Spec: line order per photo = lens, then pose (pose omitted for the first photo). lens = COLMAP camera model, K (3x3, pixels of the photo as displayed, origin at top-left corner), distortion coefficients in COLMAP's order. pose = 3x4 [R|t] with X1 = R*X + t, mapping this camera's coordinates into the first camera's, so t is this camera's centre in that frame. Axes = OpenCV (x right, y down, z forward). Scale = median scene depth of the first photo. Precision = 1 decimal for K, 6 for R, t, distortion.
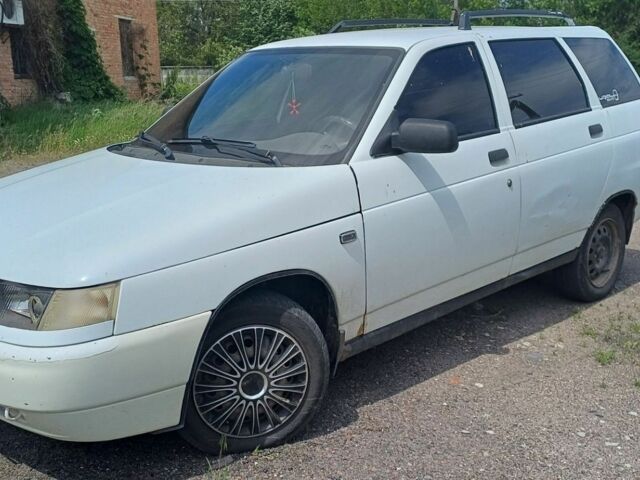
lens RADIAL K [[735.4, 0, 320.4], [0, 735.4, 227.1], [0, 0, 1]] dist [0.063573, -0.041521]
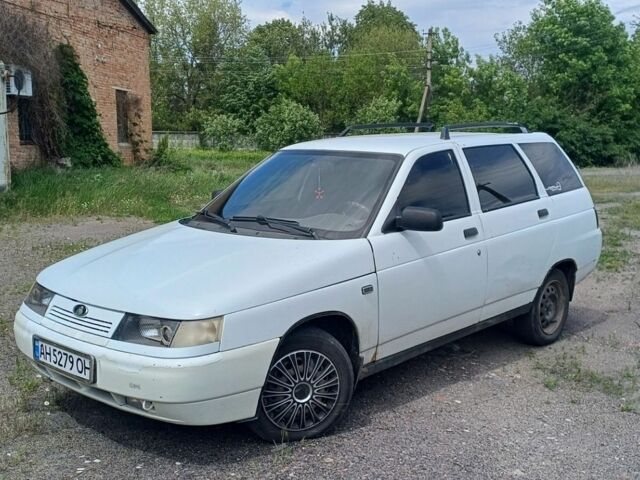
lens RADIAL K [[735.4, 0, 320.4], [0, 735.4, 227.1], [0, 0, 1]] dist [0.063573, -0.041521]
pose [[0.999195, 0.015134, 0.037144, -0.088973], [-0.011995, 0.996450, -0.083328, 0.010546], [-0.038273, 0.082815, 0.995830, -0.353168]]
